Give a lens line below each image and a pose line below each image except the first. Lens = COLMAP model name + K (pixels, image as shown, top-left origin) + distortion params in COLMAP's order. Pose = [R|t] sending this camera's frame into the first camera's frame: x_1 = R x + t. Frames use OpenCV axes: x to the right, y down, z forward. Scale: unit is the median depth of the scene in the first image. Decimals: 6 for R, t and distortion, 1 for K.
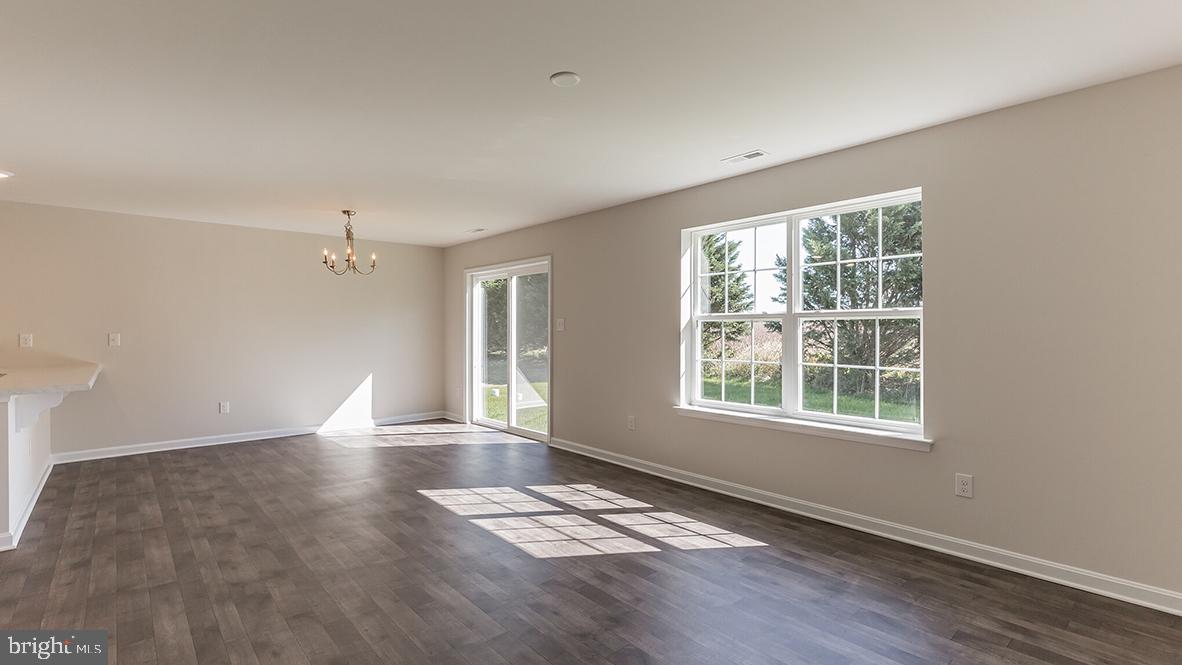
lens RADIAL K [[535.7, 0, 591.0], [0, 535.7, 332.5], [0, 0, 1]] dist [0.000223, -0.000128]
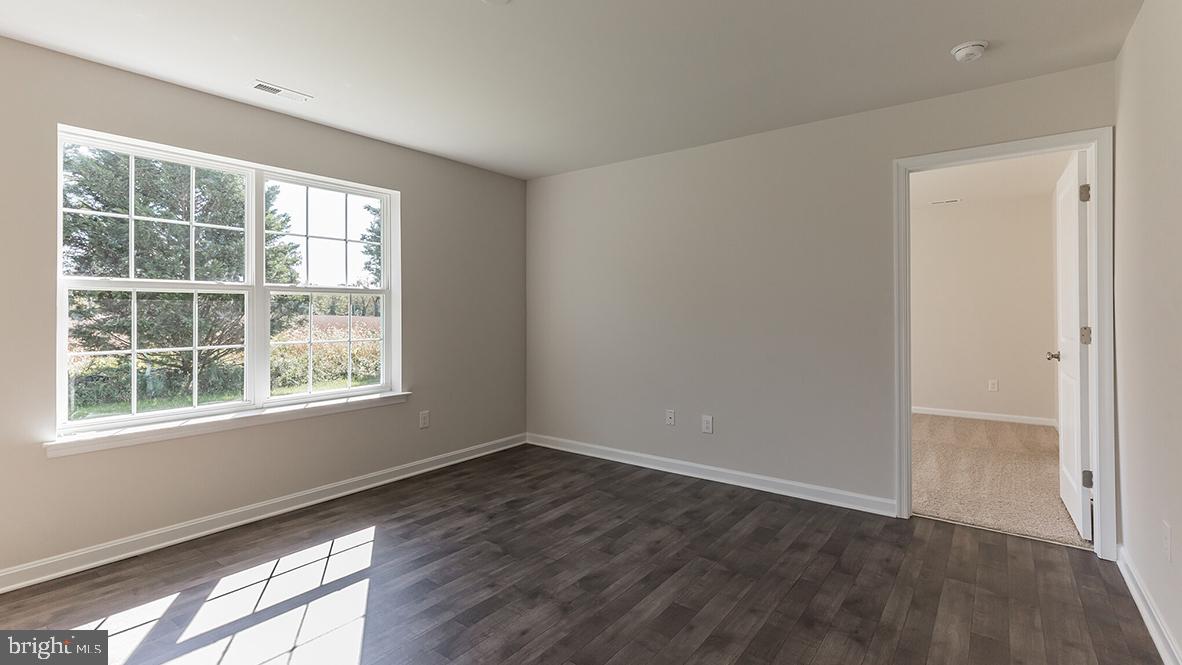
lens RADIAL K [[521.1, 0, 597.2], [0, 521.1, 304.0], [0, 0, 1]] dist [0.011203, 0.000299]
pose [[-0.192062, 0.015245, 0.981264, -0.418508], [-0.005698, 0.999845, -0.016649, 0.003831], [-0.981366, -0.008789, -0.191946, 0.476666]]
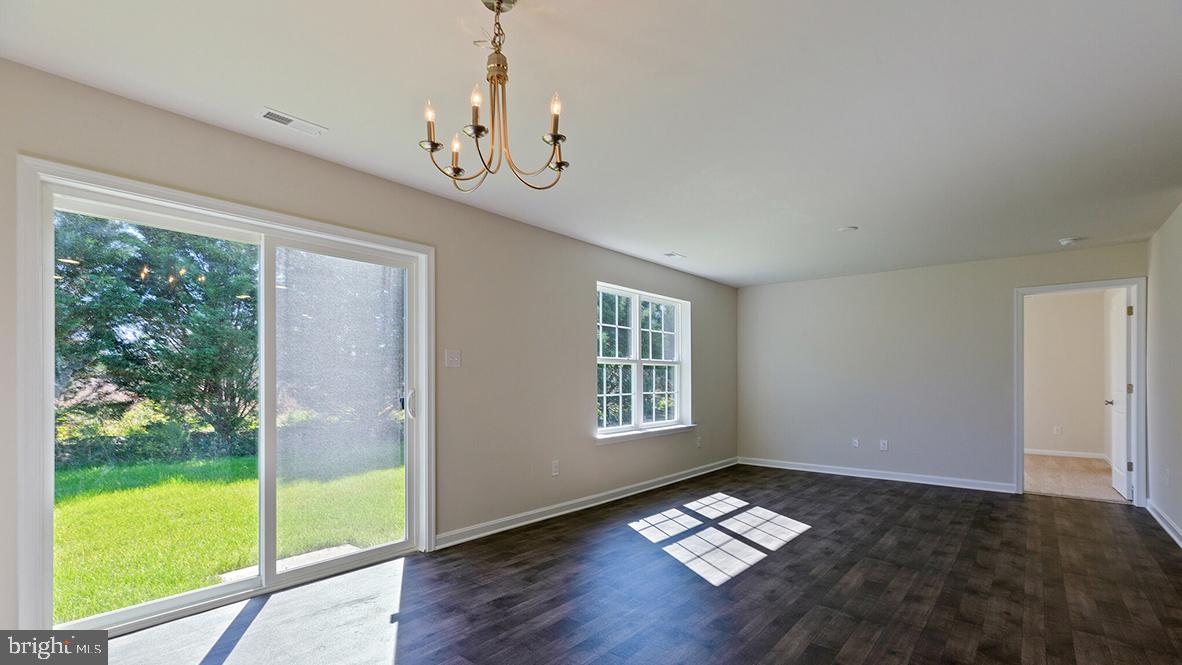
lens RADIAL K [[576.5, 0, 594.1], [0, 576.5, 369.5], [0, 0, 1]] dist [0.144071, -0.062788]
pose [[-0.219506, 0.021593, 0.975372, -0.913109], [0.000198, 0.999756, -0.022088, 0.020202], [-0.975611, -0.004655, -0.219457, 1.134209]]
